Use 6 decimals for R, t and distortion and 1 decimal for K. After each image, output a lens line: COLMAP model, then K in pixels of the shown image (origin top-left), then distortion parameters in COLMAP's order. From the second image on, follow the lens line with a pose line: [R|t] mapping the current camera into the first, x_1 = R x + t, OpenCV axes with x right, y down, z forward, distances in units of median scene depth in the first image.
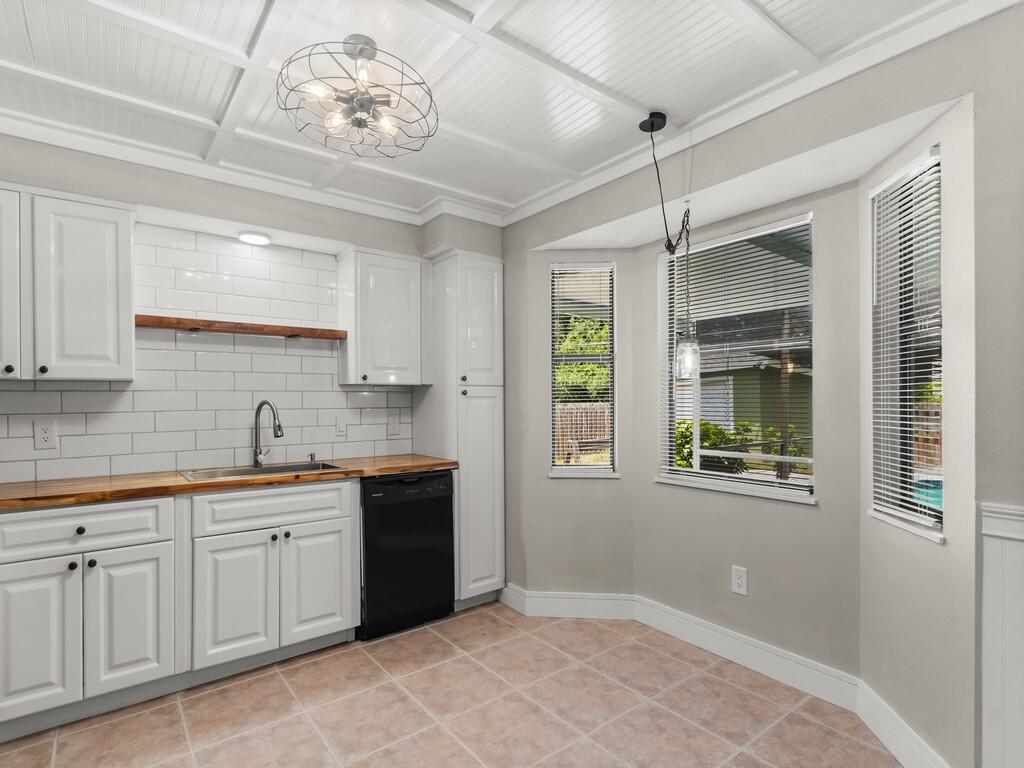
lens RADIAL K [[528.9, 0, 492.9], [0, 528.9, 394.6], [0, 0, 1]] dist [0.048238, 0.000562]
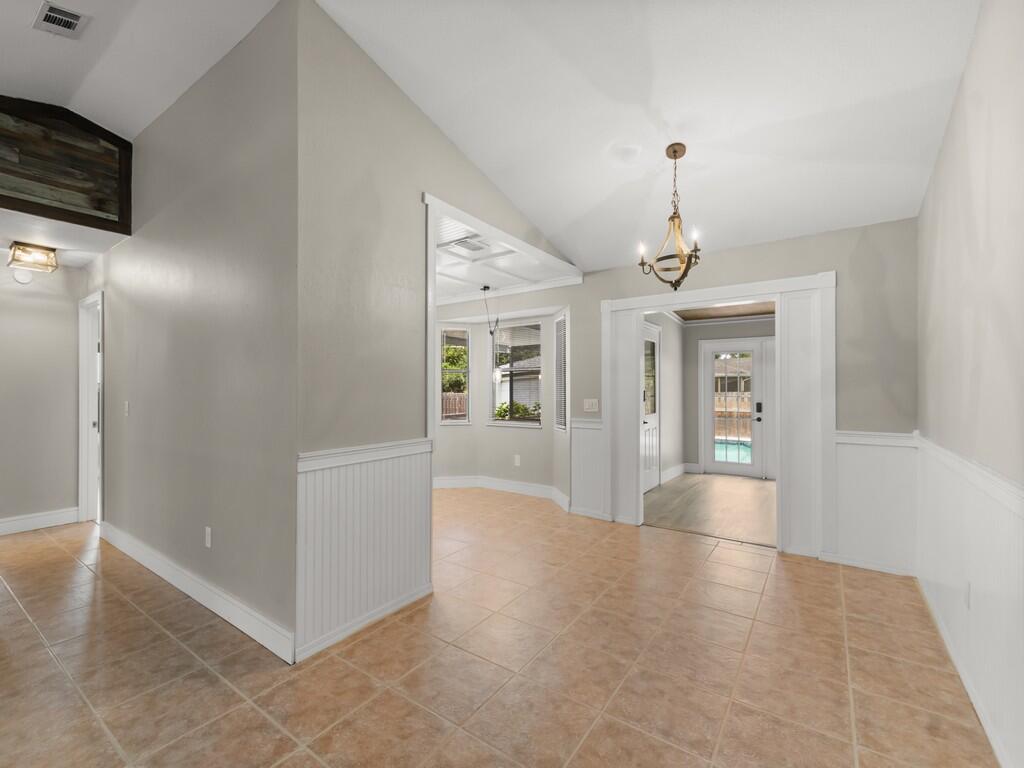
lens RADIAL K [[457.8, 0, 493.0], [0, 457.8, 386.1], [0, 0, 1]] dist [0.000611, -0.001575]
pose [[0.955586, 0.004504, 0.294678, -0.245314], [-0.005162, 0.999986, 0.001453, -0.008914], [-0.294668, -0.002909, 0.955595, -0.872729]]
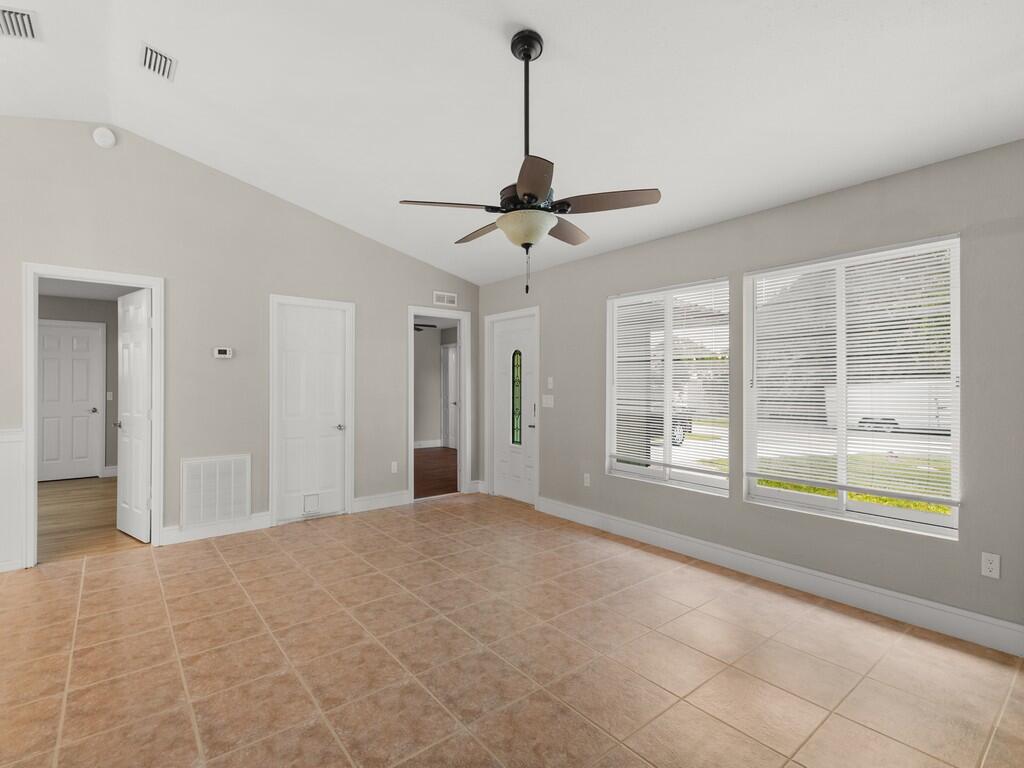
lens RADIAL K [[470.7, 0, 487.1], [0, 470.7, 391.8], [0, 0, 1]] dist [0.011841, -0.007010]
pose [[-0.999810, 0.000350, -0.019489, -0.870461], [0.000286, 0.999995, 0.003304, 0.006165], [0.019490, 0.003298, -0.999805, 0.382674]]
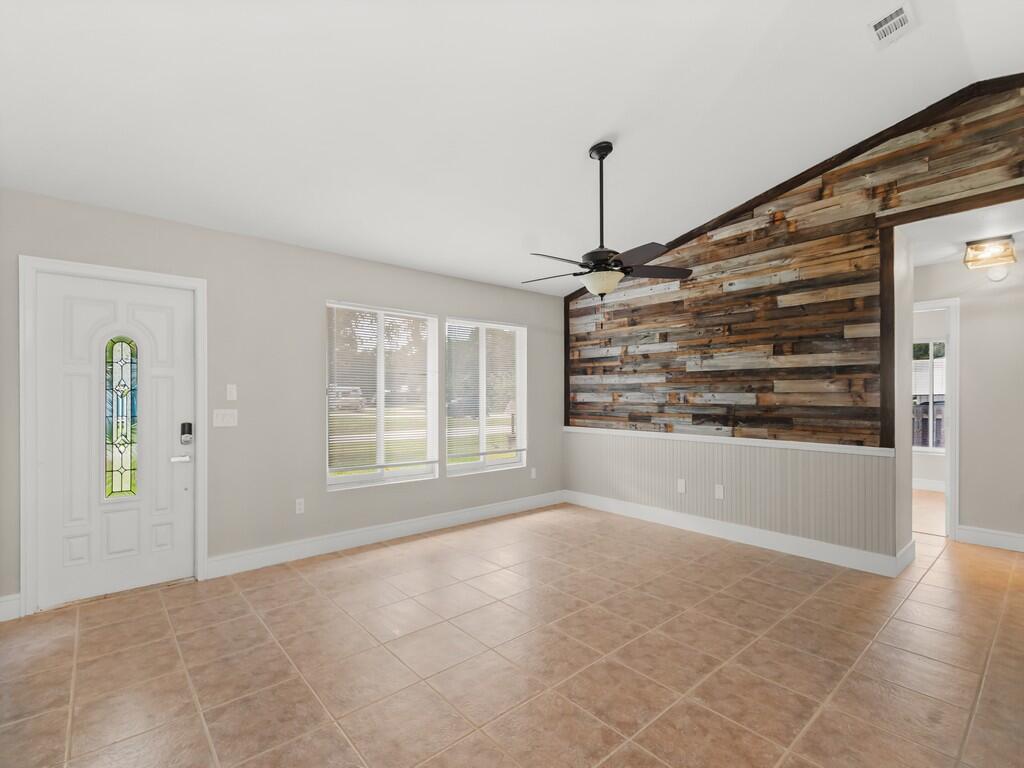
lens RADIAL K [[470.7, 0, 482.5], [0, 470.7, 397.5], [0, 0, 1]] dist [0.011841, -0.007010]
pose [[0.035100, 0.007627, -0.999355, 0.066413], [0.010727, 0.999910, 0.008008, -0.007867], [0.999326, -0.011001, 0.035015, -0.639493]]
